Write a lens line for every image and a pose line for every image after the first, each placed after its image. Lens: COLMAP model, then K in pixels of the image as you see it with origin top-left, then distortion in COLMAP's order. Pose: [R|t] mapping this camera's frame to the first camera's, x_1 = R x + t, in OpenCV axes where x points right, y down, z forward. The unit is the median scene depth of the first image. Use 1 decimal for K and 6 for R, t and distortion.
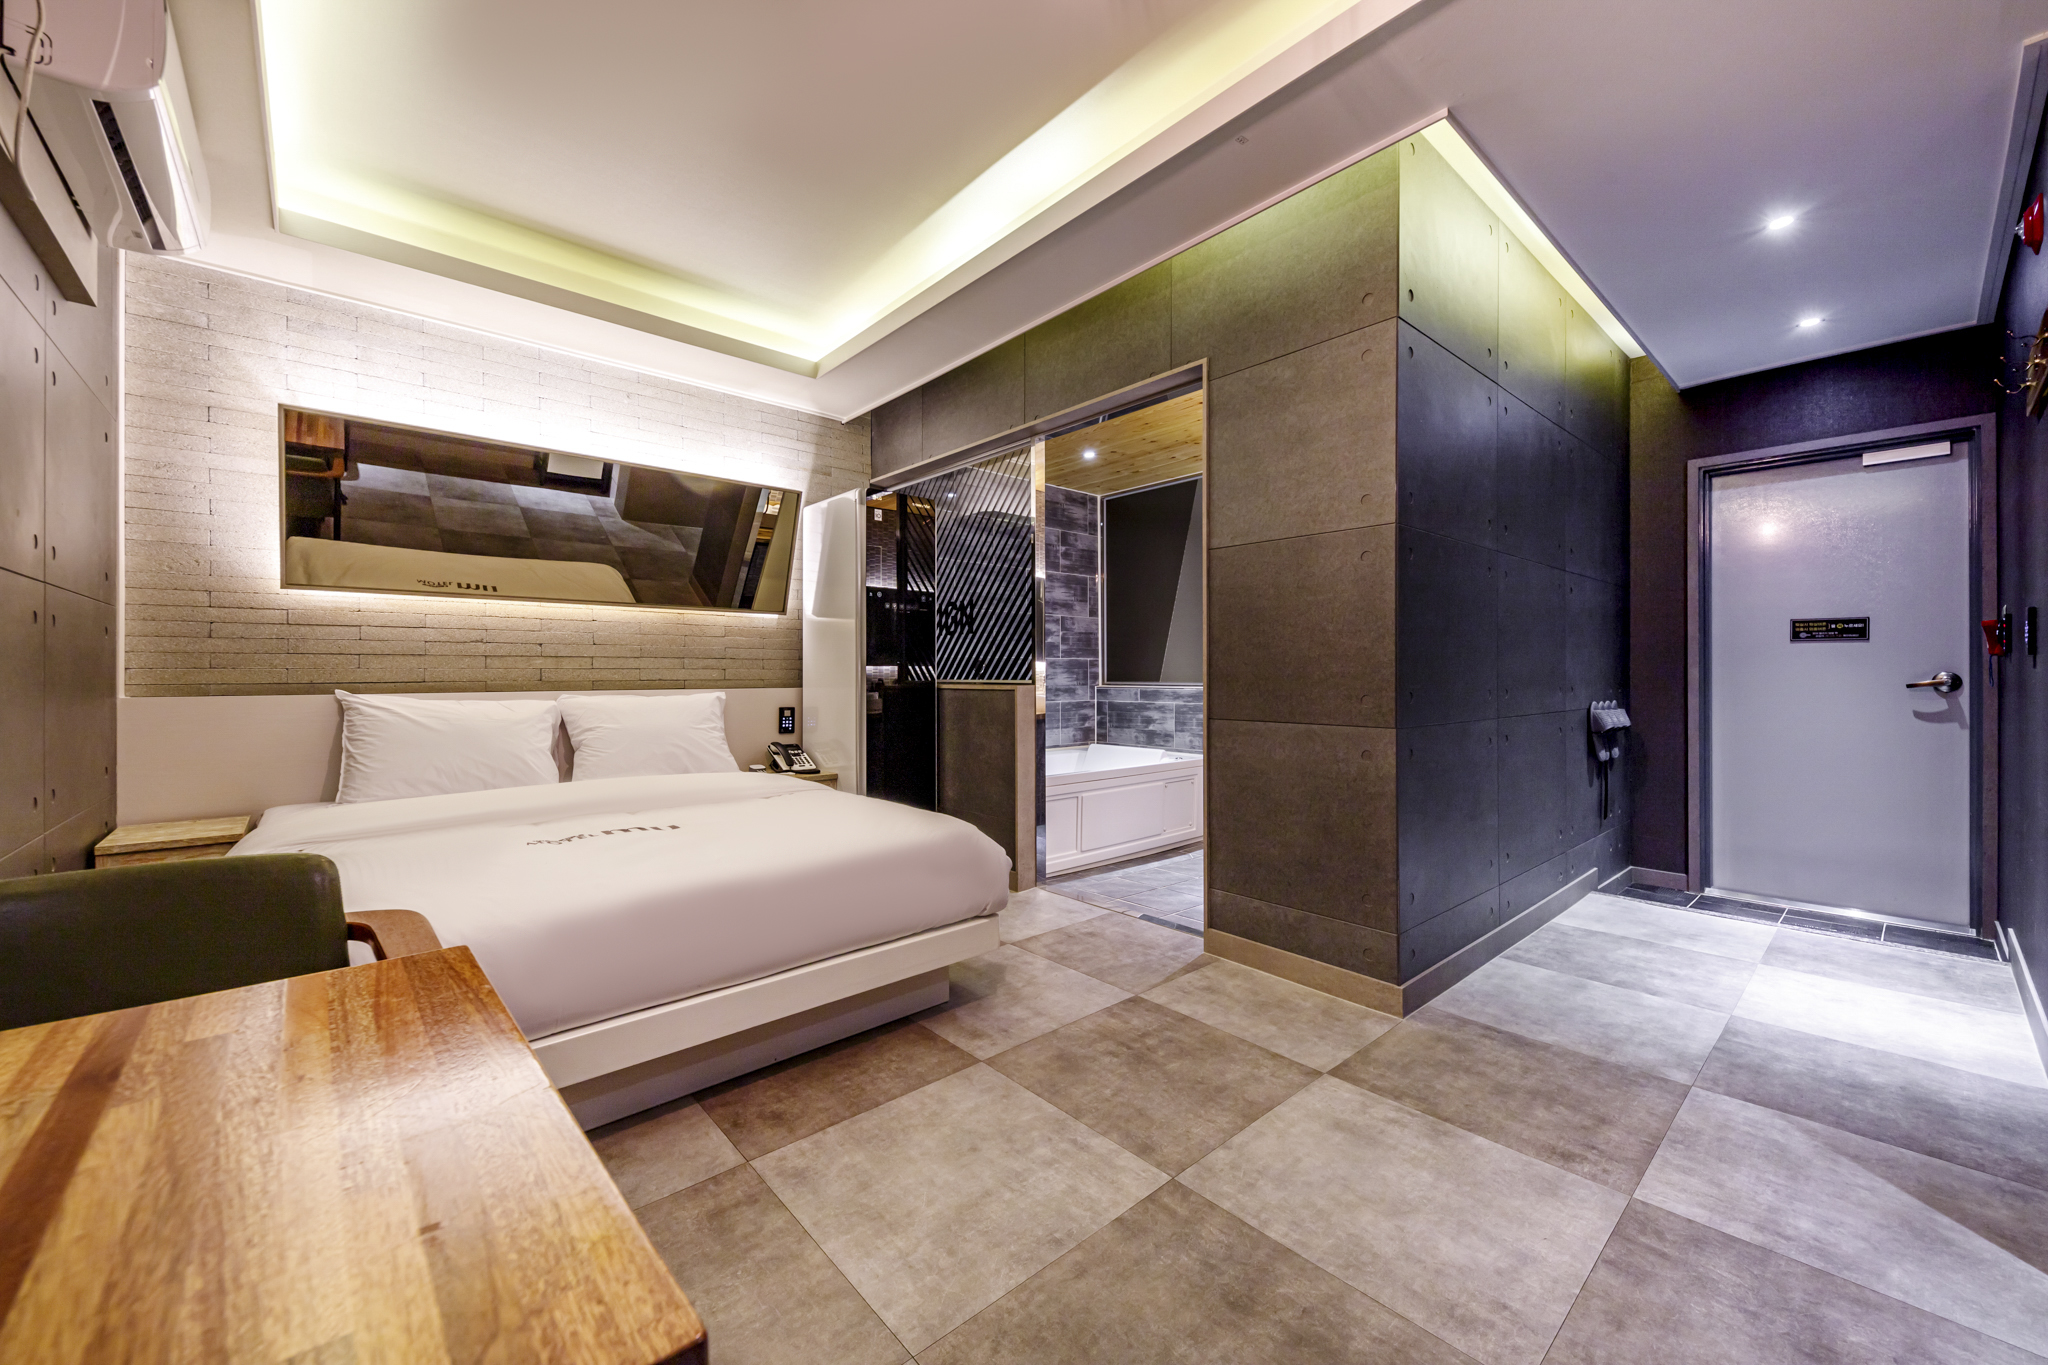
lens RADIAL K [[779.2, 0, 1021.0], [0, 779.2, 678.0], [0, 0, 1]] dist [-0.000666, -0.000025]
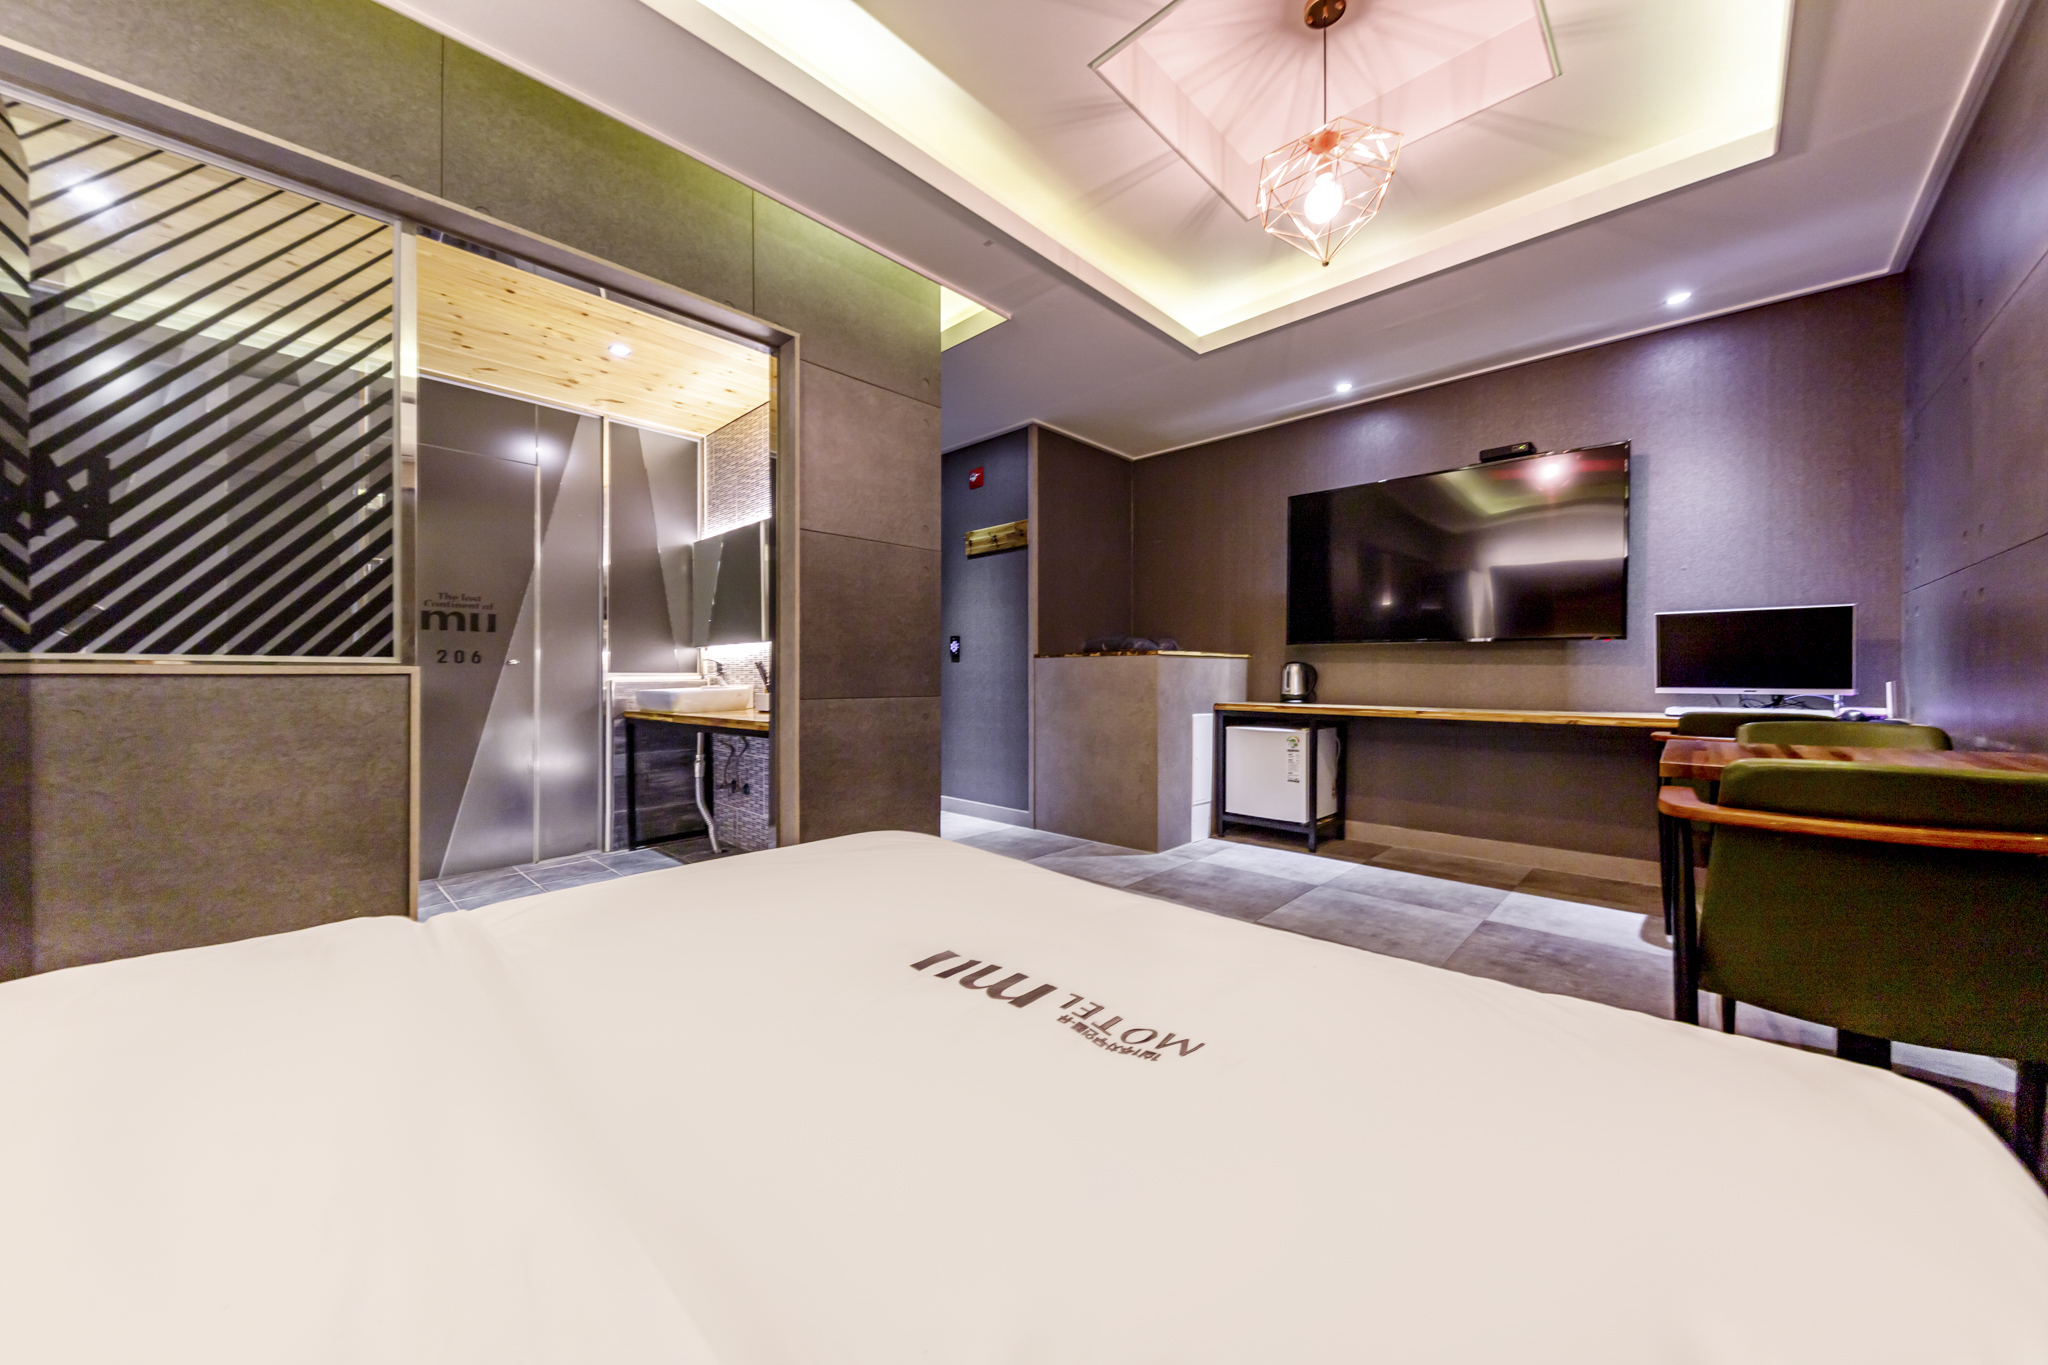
lens RADIAL K [[746.3, 0, 1020.7], [0, 746.3, 674.1], [0, 0, 1]] dist [0.001495, 0.000057]
pose [[-0.106159, -0.005764, 0.994332, -0.759612], [-0.001916, 0.999983, 0.005592, 0.014232], [-0.994347, -0.001311, -0.106168, 0.851581]]
